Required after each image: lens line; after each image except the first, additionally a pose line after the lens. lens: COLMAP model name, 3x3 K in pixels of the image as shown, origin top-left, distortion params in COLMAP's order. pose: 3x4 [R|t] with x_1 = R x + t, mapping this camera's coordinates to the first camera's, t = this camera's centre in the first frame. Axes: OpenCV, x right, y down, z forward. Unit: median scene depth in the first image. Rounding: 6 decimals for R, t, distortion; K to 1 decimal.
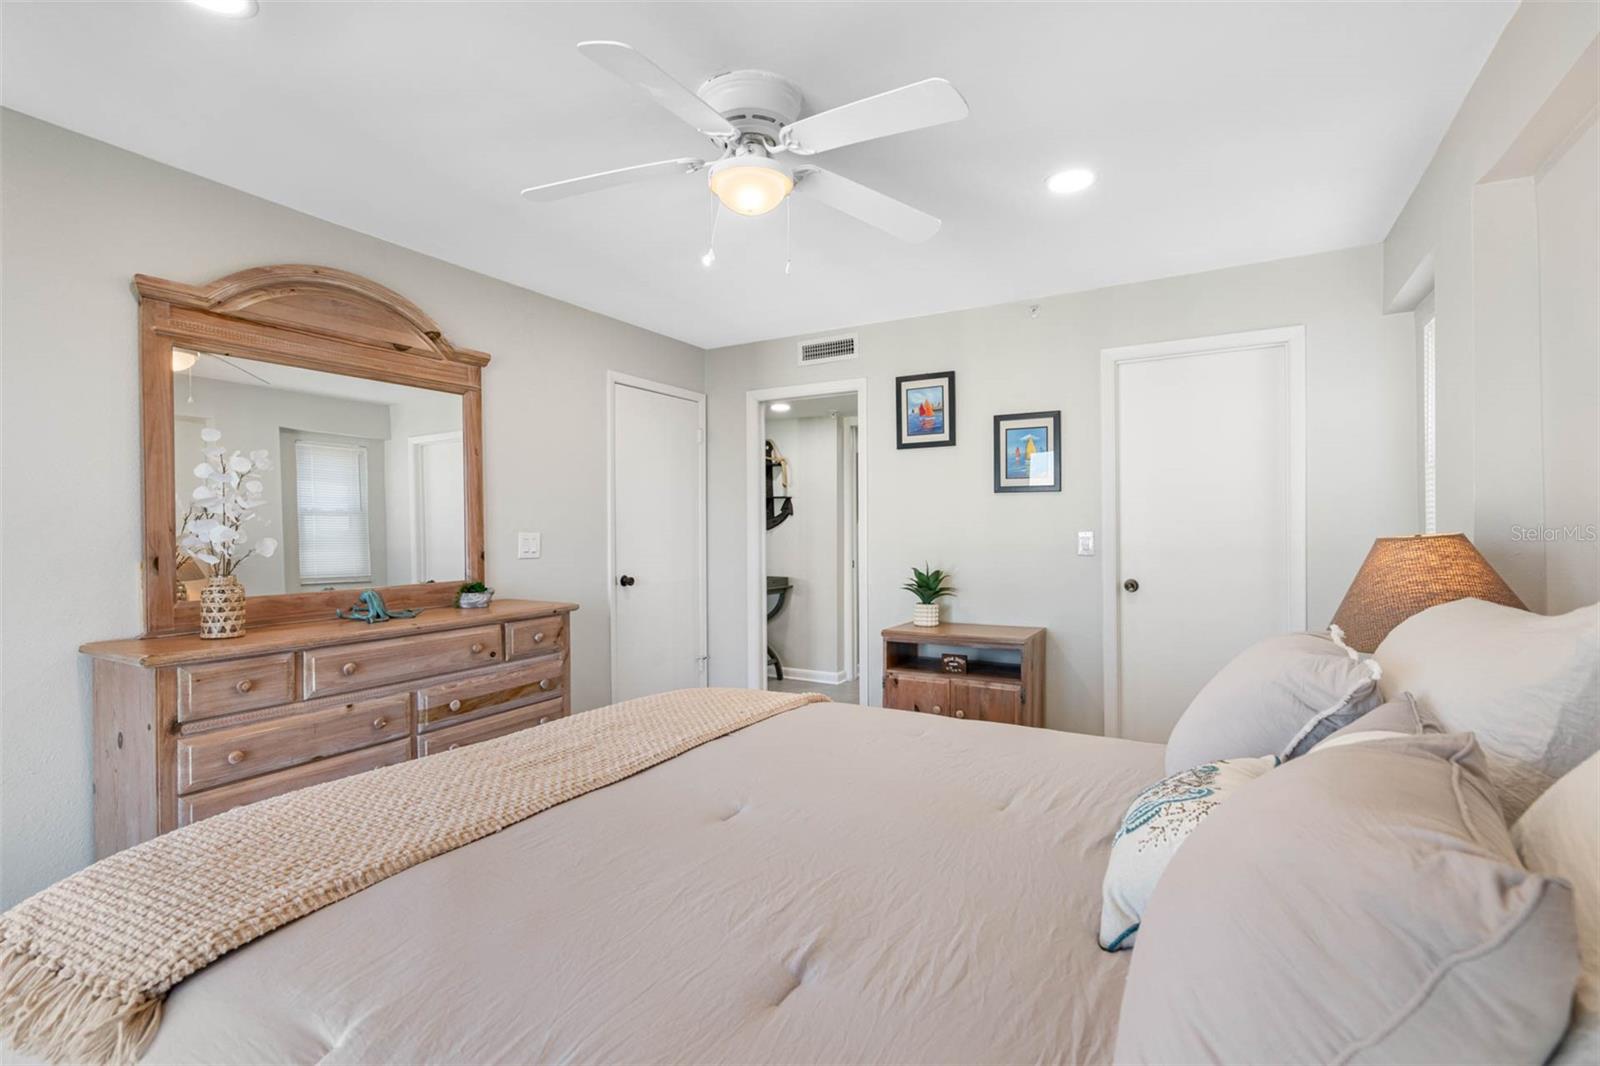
lens RADIAL K [[729.8, 0, 803.8], [0, 729.8, 528.5], [0, 0, 1]] dist [-0.005199, 0.002191]
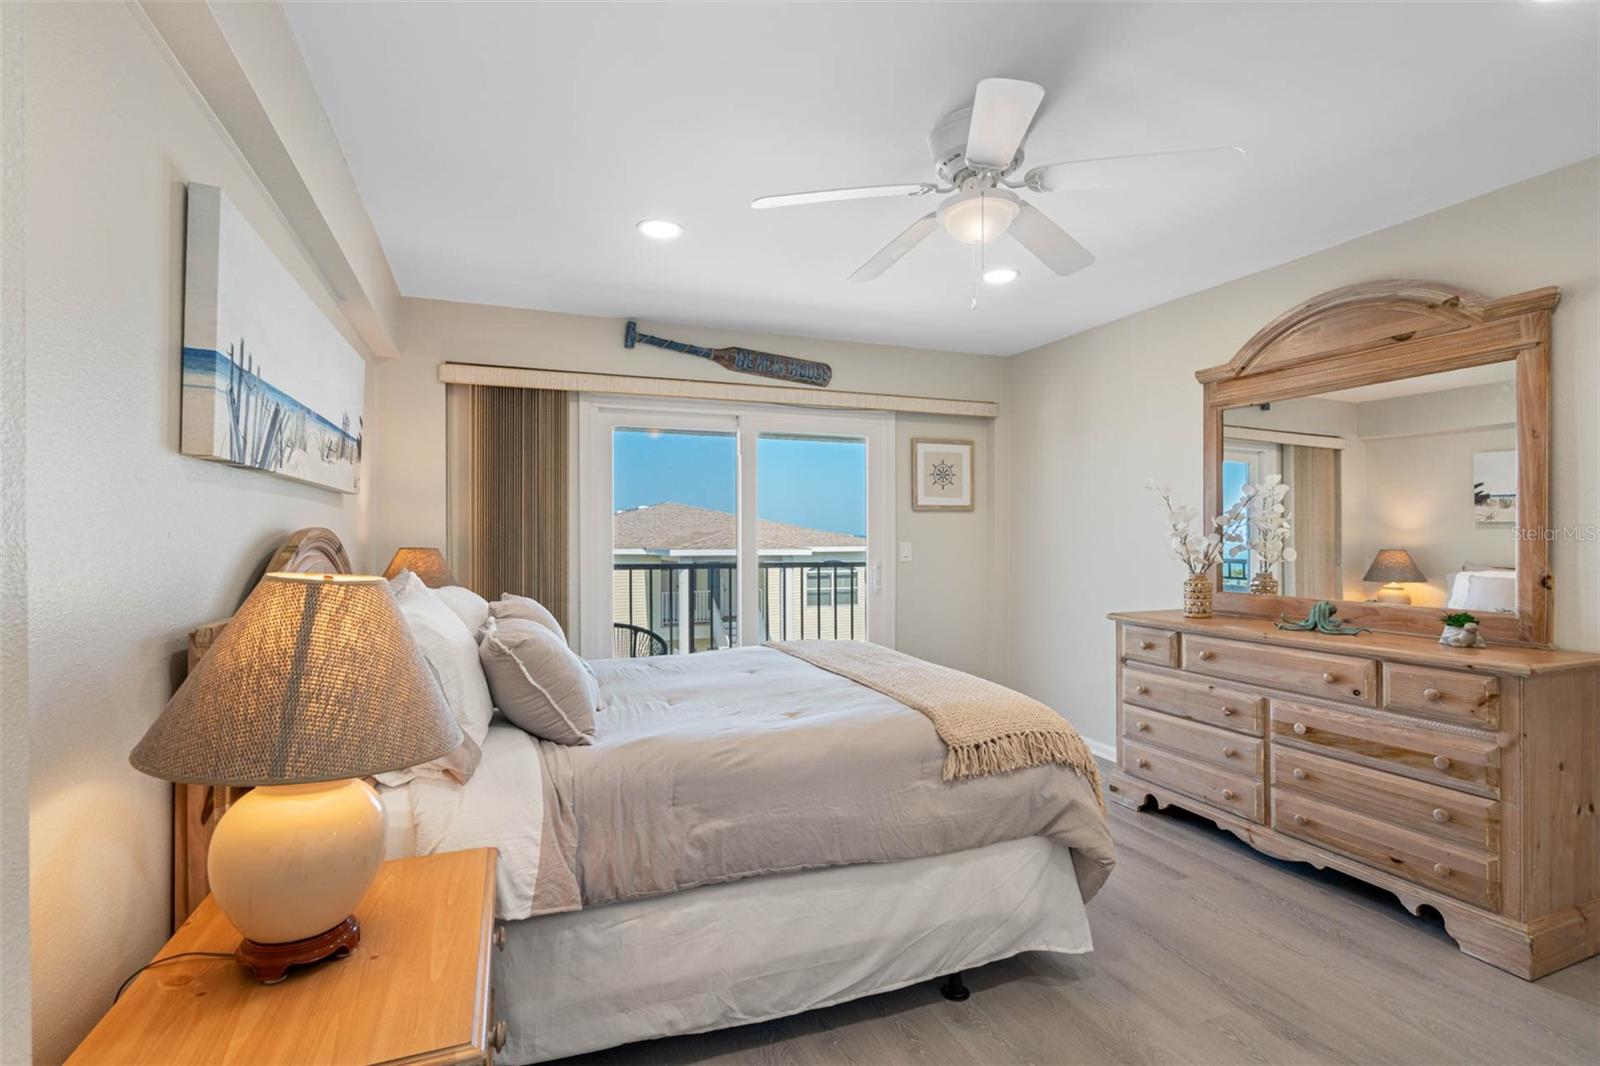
lens RADIAL K [[729.8, 0, 815.2], [0, 729.8, 537.0], [0, 0, 1]] dist [-0.005199, 0.002191]
pose [[-0.605466, 0.006485, -0.795844, 0.677207], [0.001450, 0.999974, 0.007045, -0.014042], [0.795870, 0.003112, -0.605460, 1.112632]]
